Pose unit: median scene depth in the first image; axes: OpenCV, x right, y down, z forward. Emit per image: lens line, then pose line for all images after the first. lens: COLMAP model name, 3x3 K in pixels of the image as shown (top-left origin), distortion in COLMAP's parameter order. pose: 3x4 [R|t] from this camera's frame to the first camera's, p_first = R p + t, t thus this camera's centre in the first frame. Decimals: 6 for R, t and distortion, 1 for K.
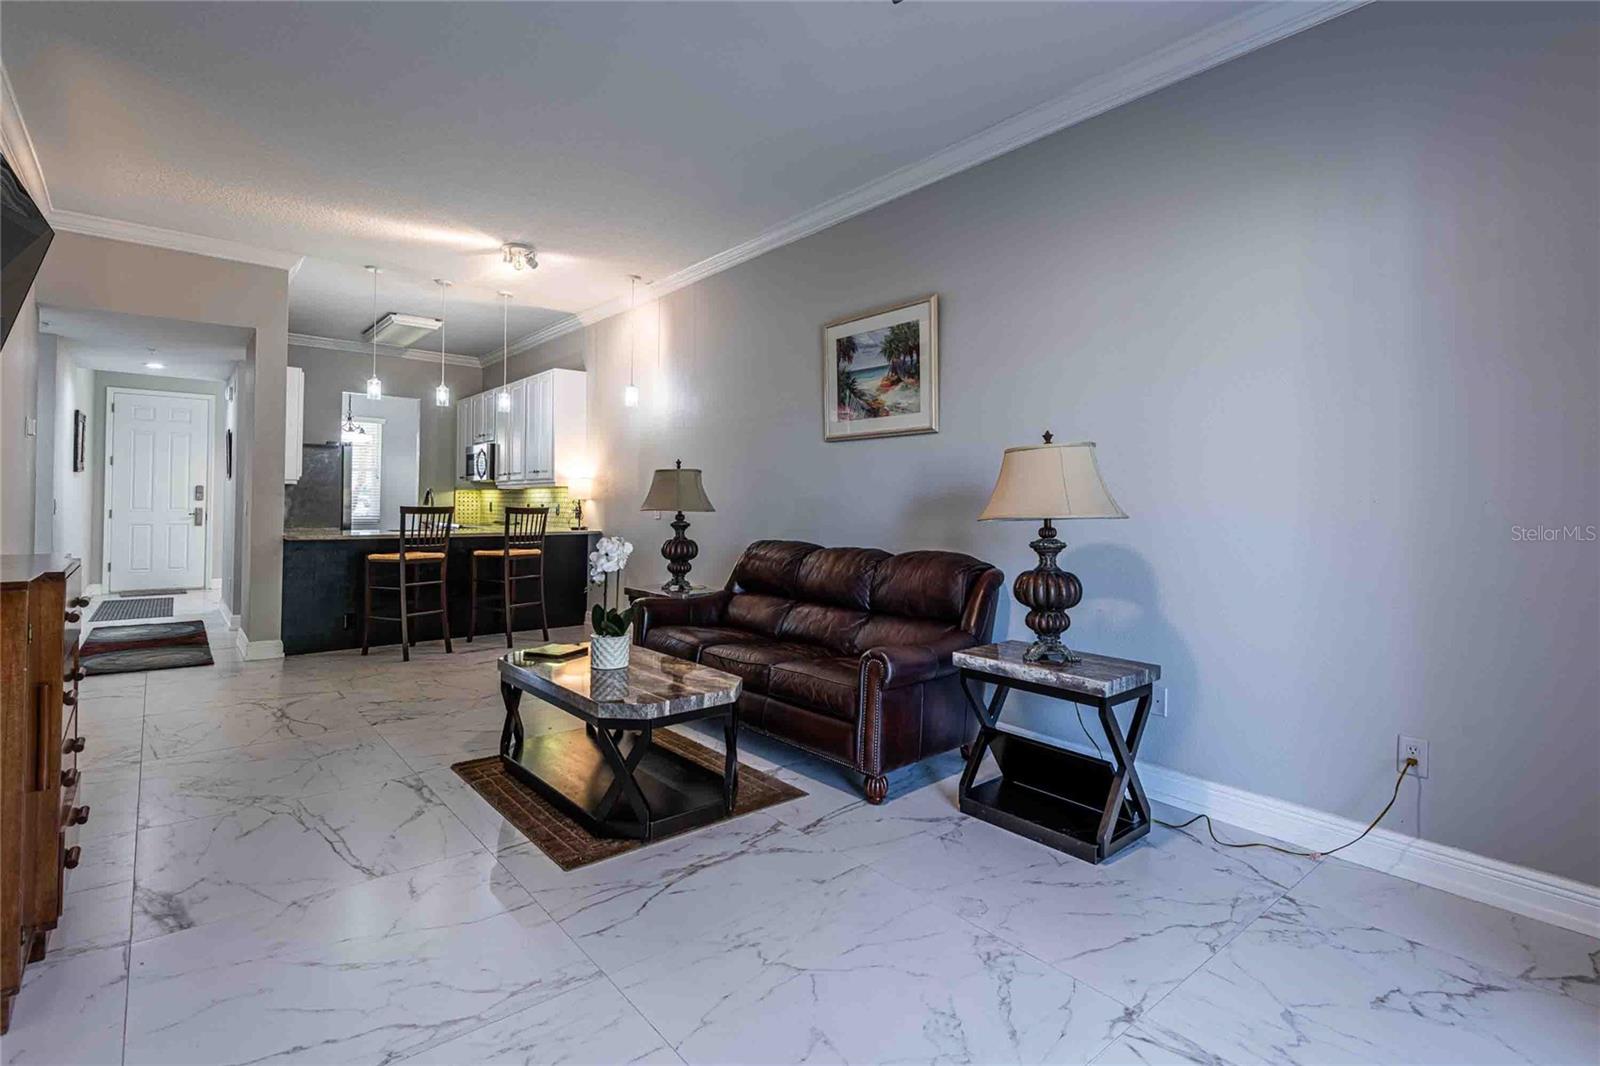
lens RADIAL K [[752.9, 0, 836.0], [0, 752.9, 501.2], [0, 0, 1]] dist [0.003980, 0.000588]
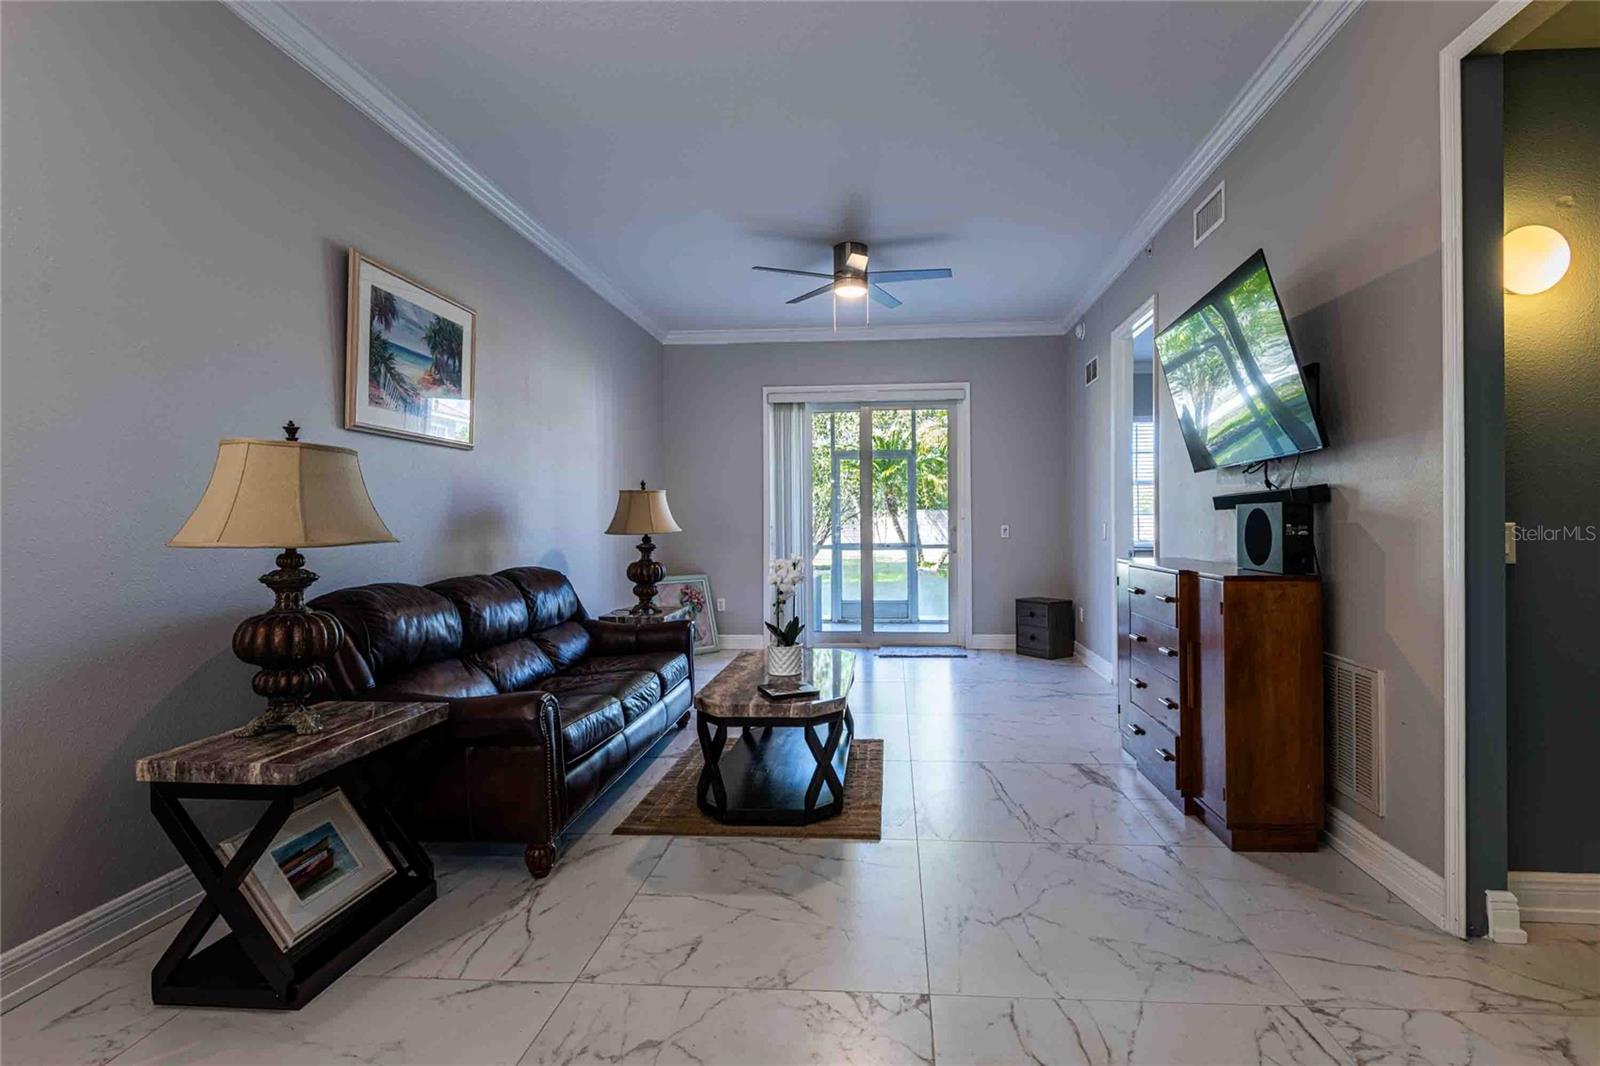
lens RADIAL K [[752.9, 0, 808.8], [0, 752.9, 528.1], [0, 0, 1]] dist [0.003980, 0.000588]
pose [[-0.661902, -0.000639, 0.749590, -0.833115], [0.004285, 0.999980, 0.004637, 0.005876], [-0.749578, 0.006281, -0.661886, 1.236885]]
